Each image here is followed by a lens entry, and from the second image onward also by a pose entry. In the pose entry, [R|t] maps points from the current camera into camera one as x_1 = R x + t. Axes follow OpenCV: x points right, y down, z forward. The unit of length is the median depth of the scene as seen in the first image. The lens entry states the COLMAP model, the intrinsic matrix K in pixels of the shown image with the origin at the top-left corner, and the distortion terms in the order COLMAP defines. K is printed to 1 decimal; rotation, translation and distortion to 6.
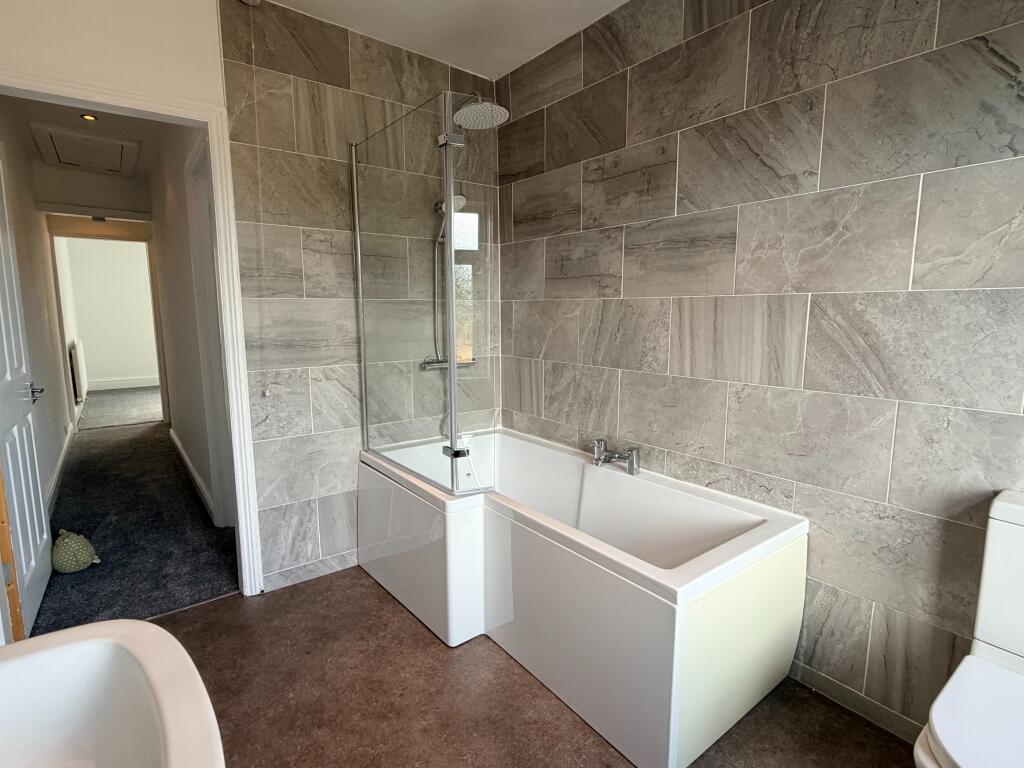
lens RADIAL K [[517.0, 0, 511.7], [0, 517.0, 382.6], [0, 0, 1]] dist [-0.002283, -0.002156]
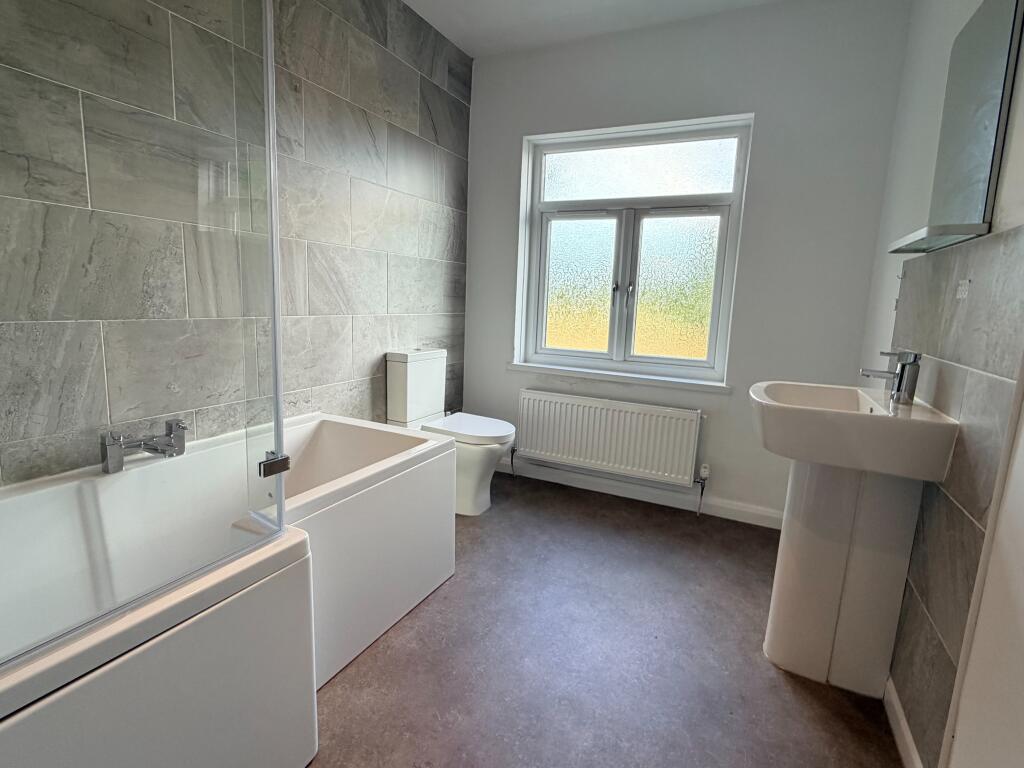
lens RADIAL K [[517.0, 0, 509.3], [0, 517.0, 382.2], [0, 0, 1]] dist [-0.002283, -0.002156]
pose [[-0.457696, -0.163596, 0.873928, -0.686930], [0.078983, 0.971559, 0.223237, -0.061707], [-0.885593, 0.171200, -0.431758, 0.944837]]
